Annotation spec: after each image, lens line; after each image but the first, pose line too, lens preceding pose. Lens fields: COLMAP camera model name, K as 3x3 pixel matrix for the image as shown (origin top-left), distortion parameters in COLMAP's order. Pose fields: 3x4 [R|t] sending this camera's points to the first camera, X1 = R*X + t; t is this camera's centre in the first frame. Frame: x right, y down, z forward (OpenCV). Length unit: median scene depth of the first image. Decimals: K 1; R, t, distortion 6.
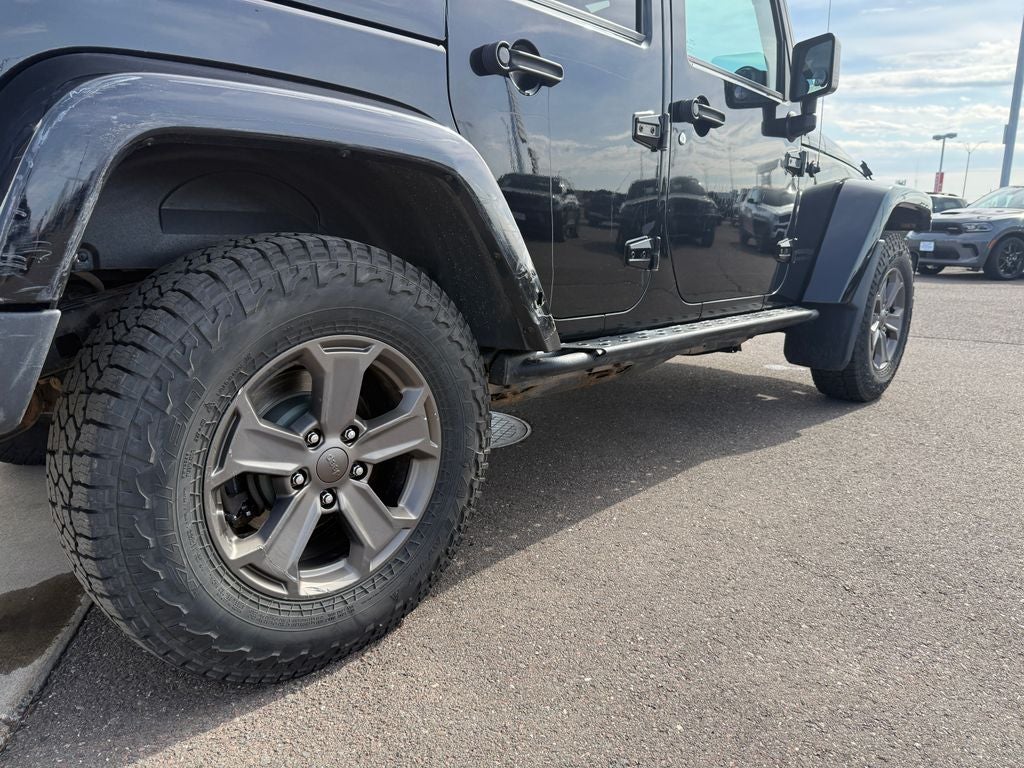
lens RADIAL K [[726.6, 0, 507.5], [0, 726.6, 392.2], [0, 0, 1]] dist [0.047826, -0.042659]
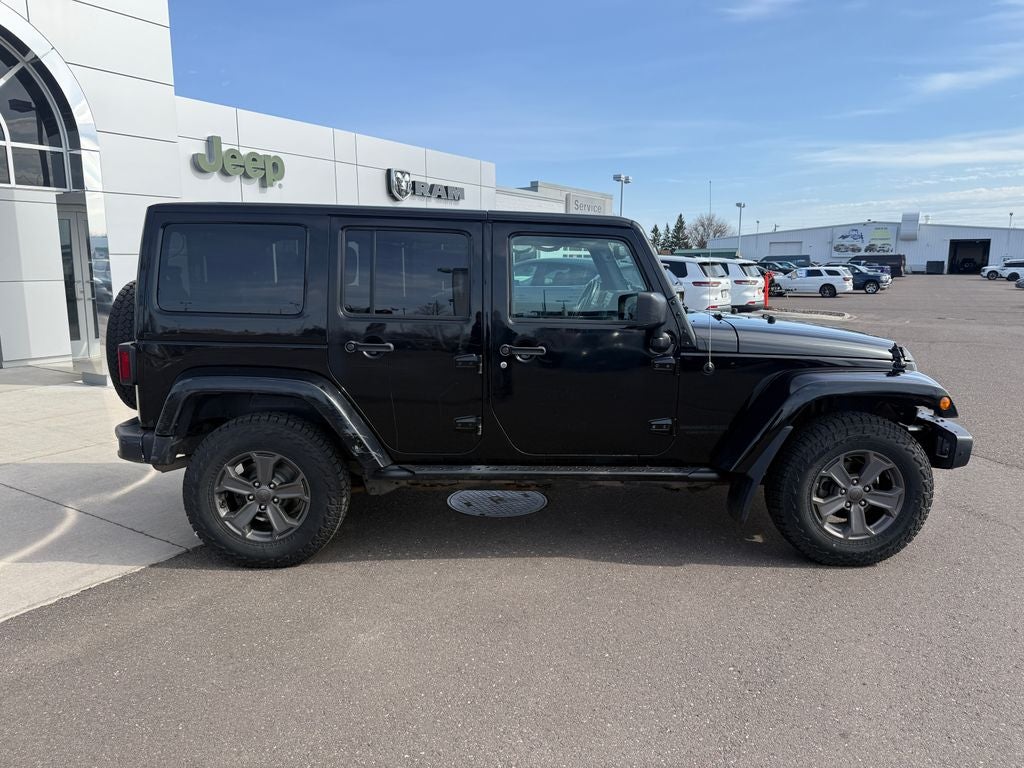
lens RADIAL K [[723.0, 0, 512.0], [0, 723.0, 384.0], [0, 0, 1]] dist [0.034032, -0.041774]
pose [[0.700182, 0.112407, -0.705061, 2.147673], [-0.157589, 0.987504, 0.000939, -0.435474], [0.696356, 0.110452, 0.709146, -0.327411]]
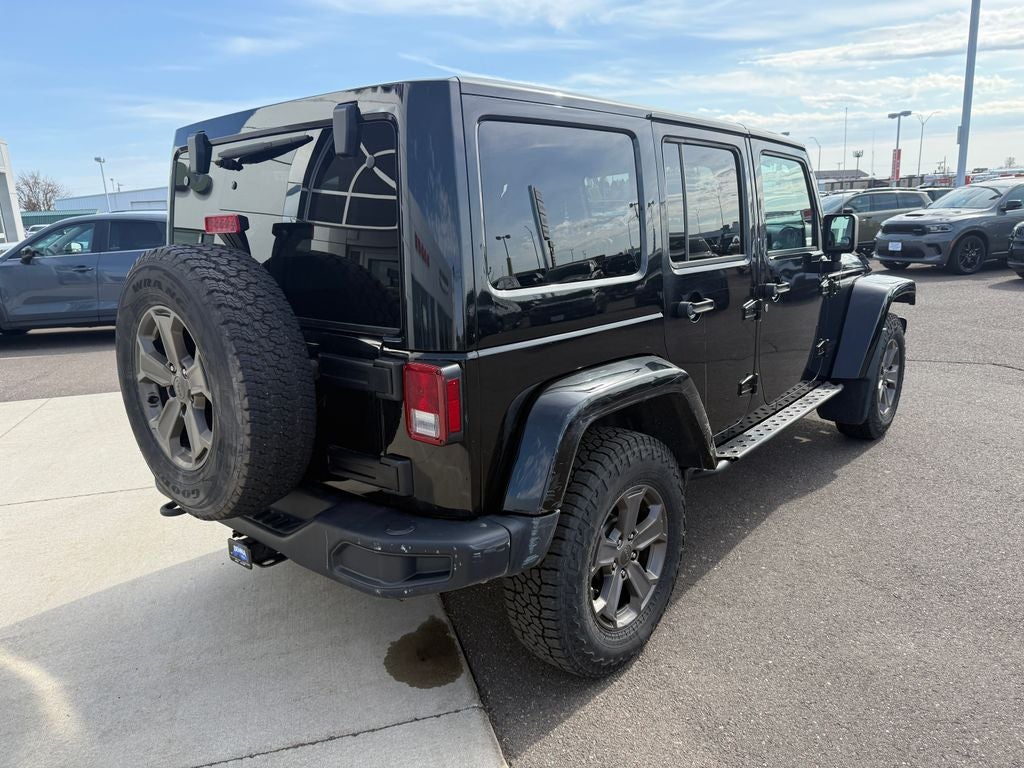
lens RADIAL K [[737.4, 0, 505.1], [0, 737.4, 379.9], [0, 0, 1]] dist [0.008851, -0.003486]
pose [[0.997693, -0.059829, 0.032084, -0.525854], [0.059819, 0.998208, 0.001278, -0.327021], [-0.032103, 0.000644, 0.999484, -0.762758]]
